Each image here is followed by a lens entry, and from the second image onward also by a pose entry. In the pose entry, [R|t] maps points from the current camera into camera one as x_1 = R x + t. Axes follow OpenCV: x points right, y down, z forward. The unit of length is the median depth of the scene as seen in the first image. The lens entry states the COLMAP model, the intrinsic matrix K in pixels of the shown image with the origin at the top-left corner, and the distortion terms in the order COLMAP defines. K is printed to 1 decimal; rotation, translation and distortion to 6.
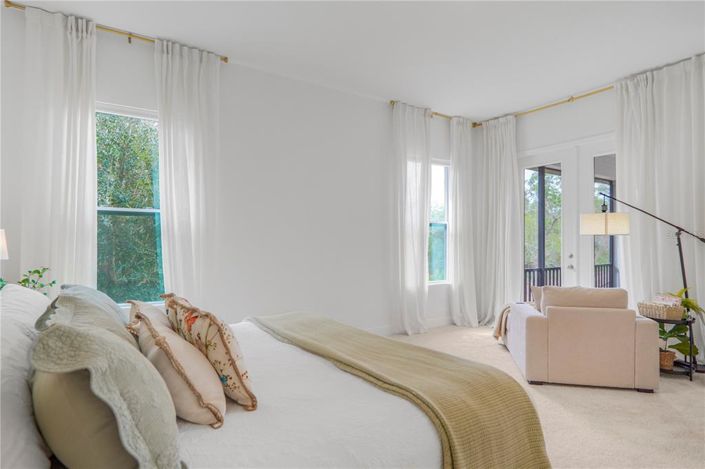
lens RADIAL K [[377.4, 0, 351.7], [0, 377.4, 237.5], [0, 0, 1]] dist [-0.025121, 0.000565]
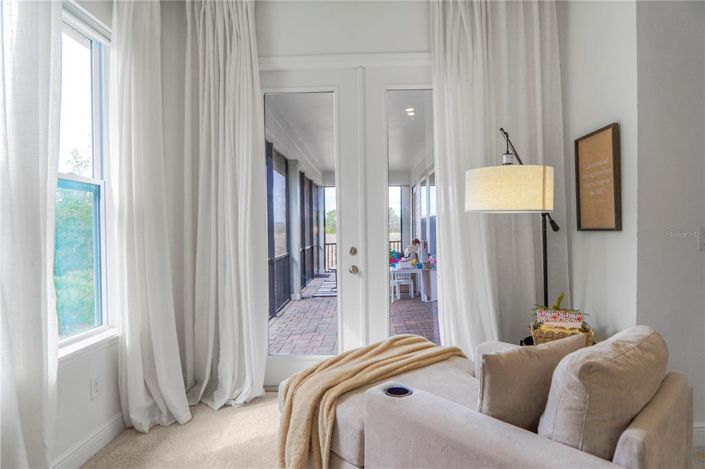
lens RADIAL K [[377.4, 0, 346.6], [0, 377.4, 231.9], [0, 0, 1]] dist [-0.025121, 0.000565]
pose [[0.589748, -0.017911, 0.807389, 0.089609], [0.004760, 0.999814, 0.018703, 0.007533], [-0.807574, -0.007187, 0.589723, 0.591972]]
